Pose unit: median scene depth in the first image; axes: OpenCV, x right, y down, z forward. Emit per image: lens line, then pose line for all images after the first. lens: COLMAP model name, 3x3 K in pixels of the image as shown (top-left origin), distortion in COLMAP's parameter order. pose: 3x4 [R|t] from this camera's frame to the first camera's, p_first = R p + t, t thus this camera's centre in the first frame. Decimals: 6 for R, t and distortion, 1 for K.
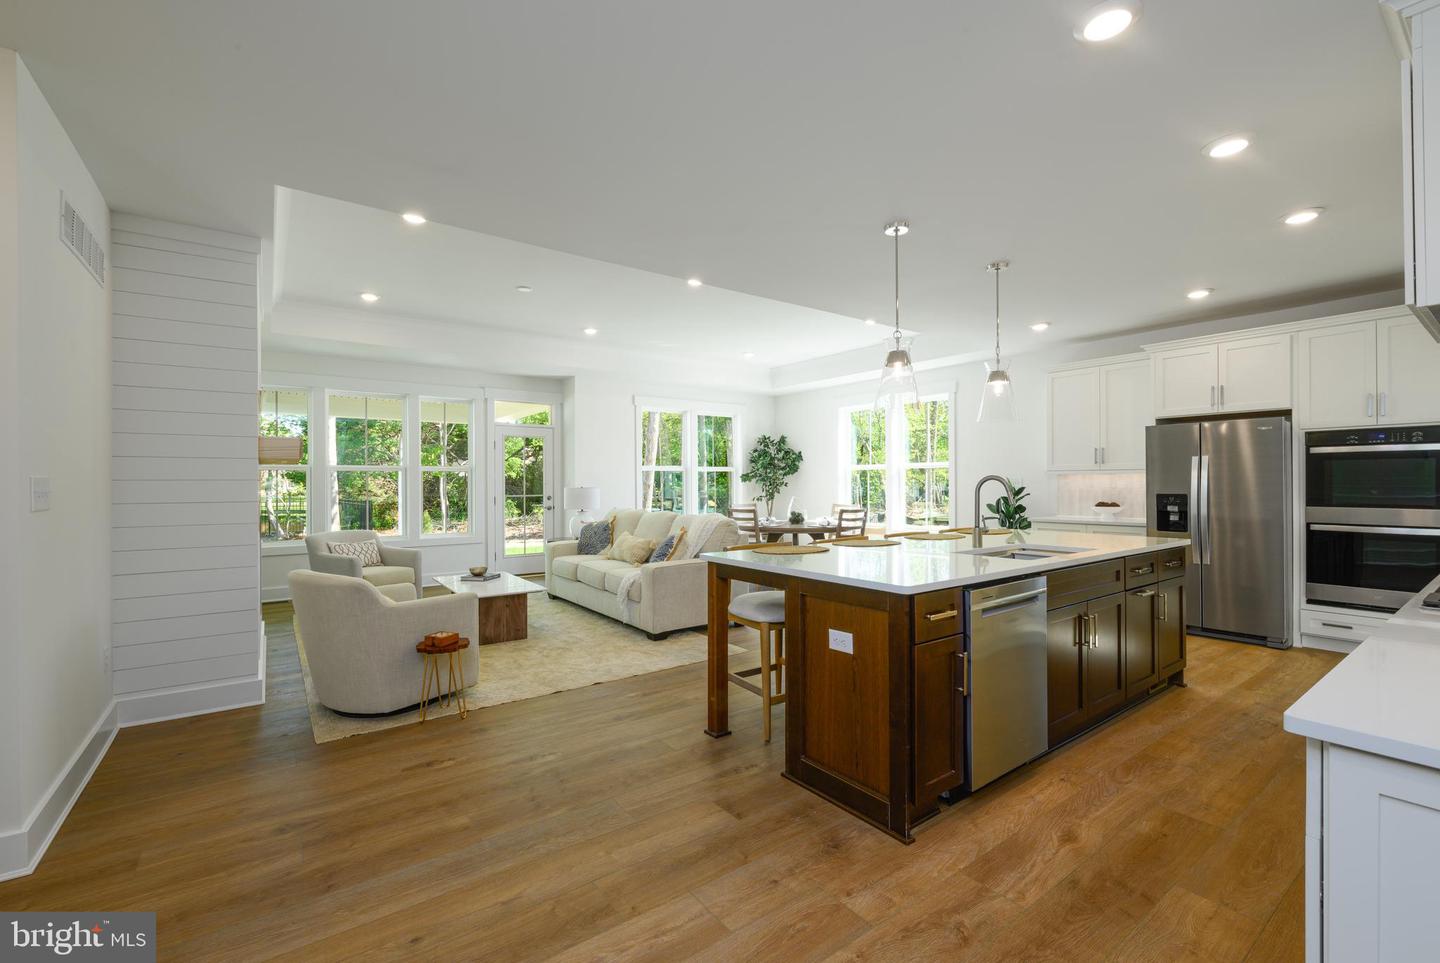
lens RADIAL K [[616.1, 0, 727.9], [0, 616.1, 478.8], [0, 0, 1]] dist [0.003174, -0.000695]
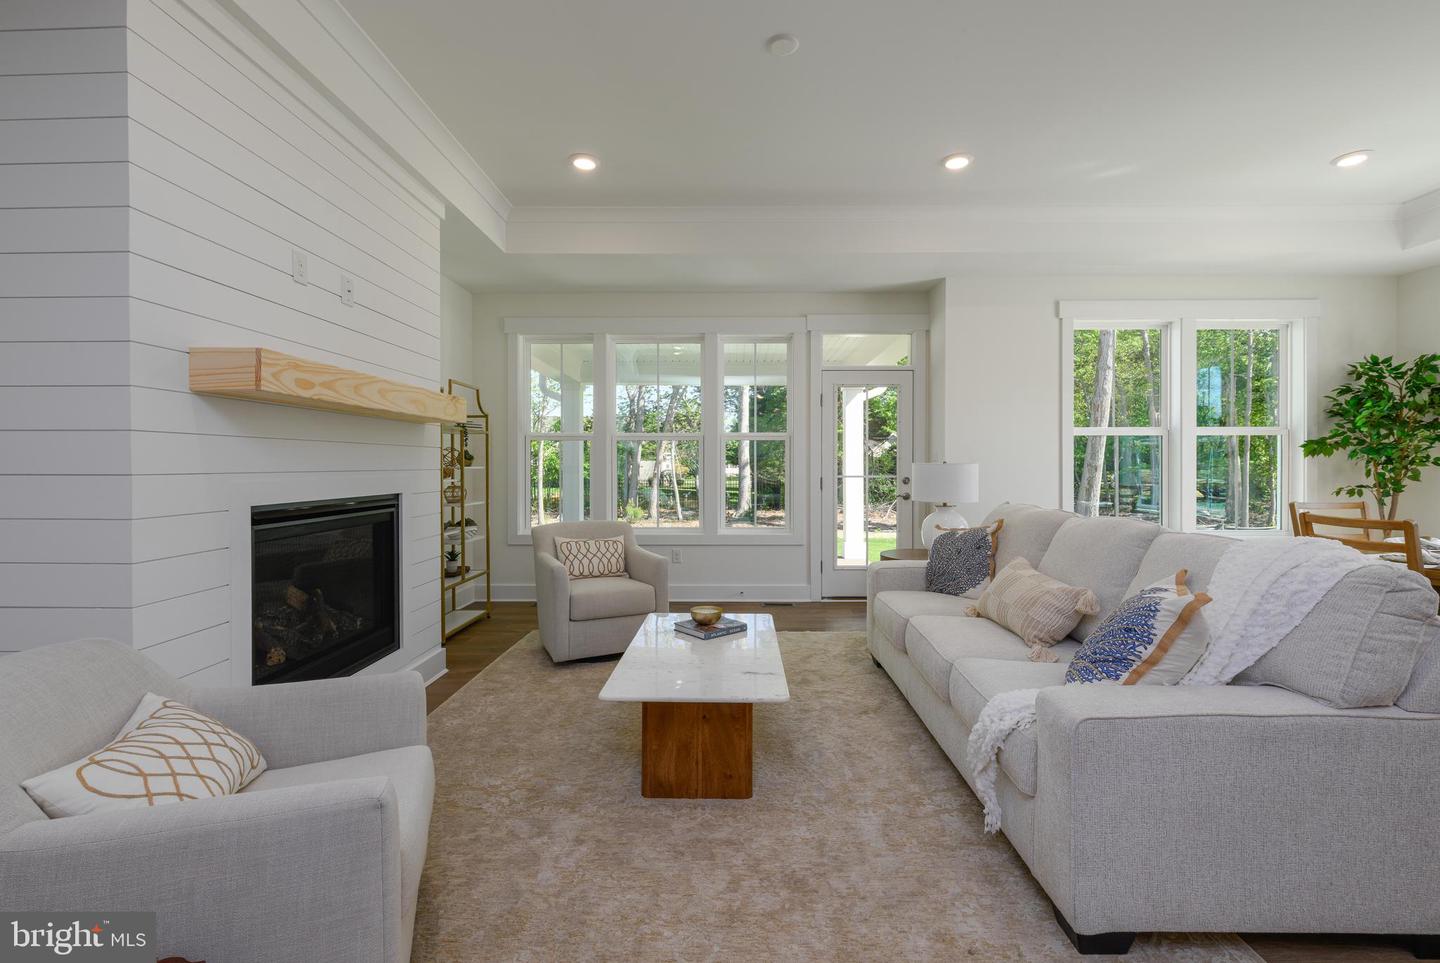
lens RADIAL K [[616.1, 0, 726.2], [0, 616.1, 470.5], [0, 0, 1]] dist [0.003174, -0.000695]
pose [[0.783061, 0.008135, -0.621891, -0.042336], [0.000477, 0.999906, 0.013681, 0.012195], [0.621944, -0.011010, 0.782984, 0.403549]]
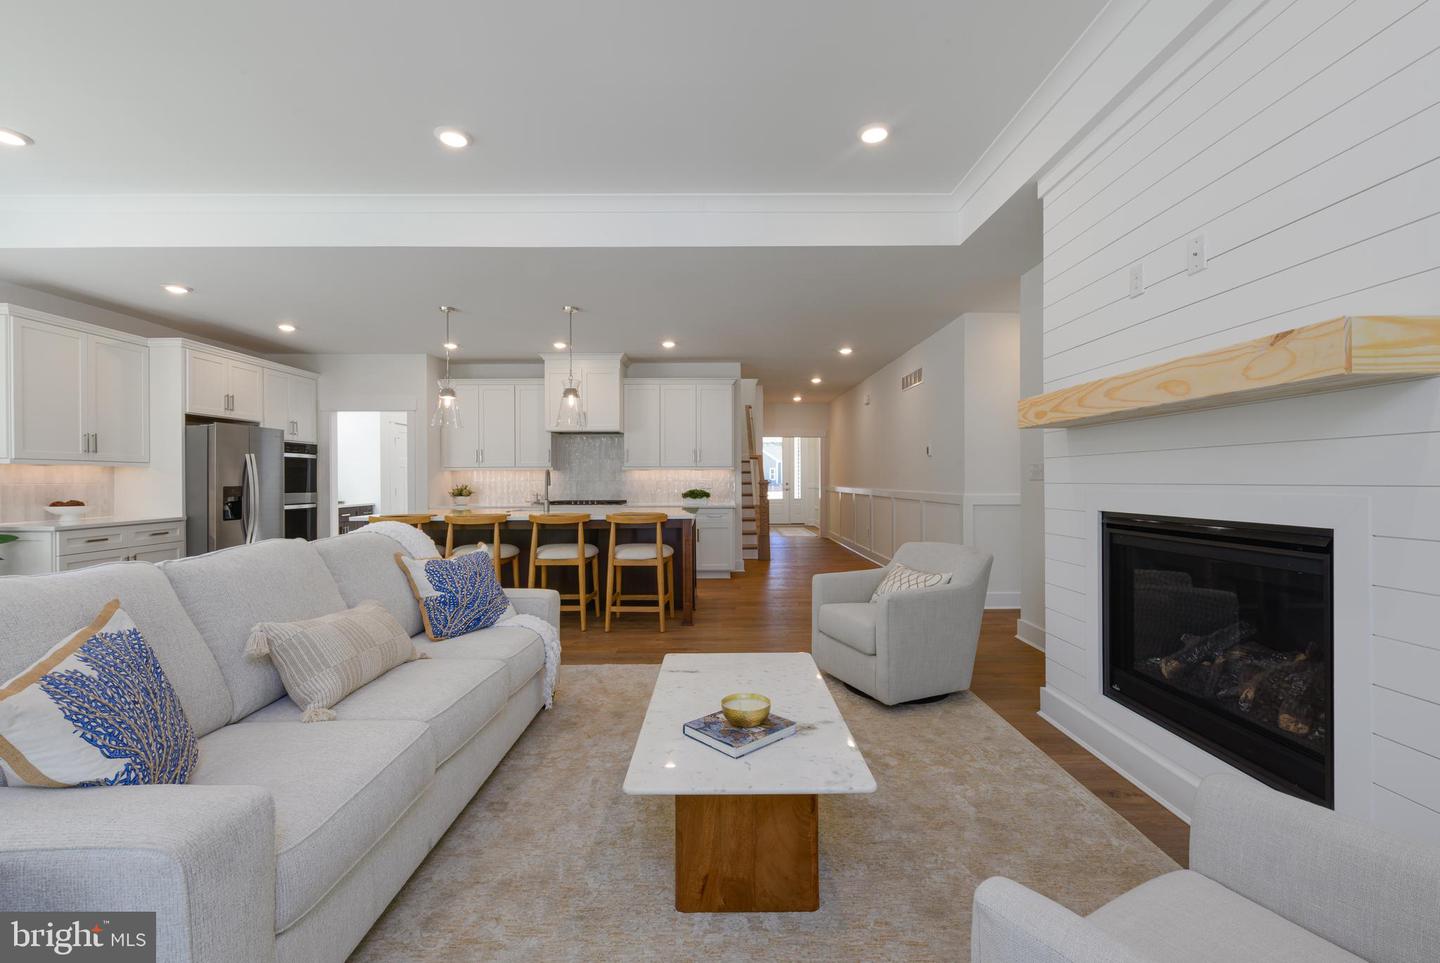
lens RADIAL K [[616.1, 0, 715.8], [0, 616.1, 481.8], [0, 0, 1]] dist [0.003174, -0.000695]
pose [[-0.797624, 0.005545, 0.603130, -0.415628], [0.005616, 0.999983, -0.001768, 0.015242], [-0.603129, 0.001977, -0.797641, 0.883241]]
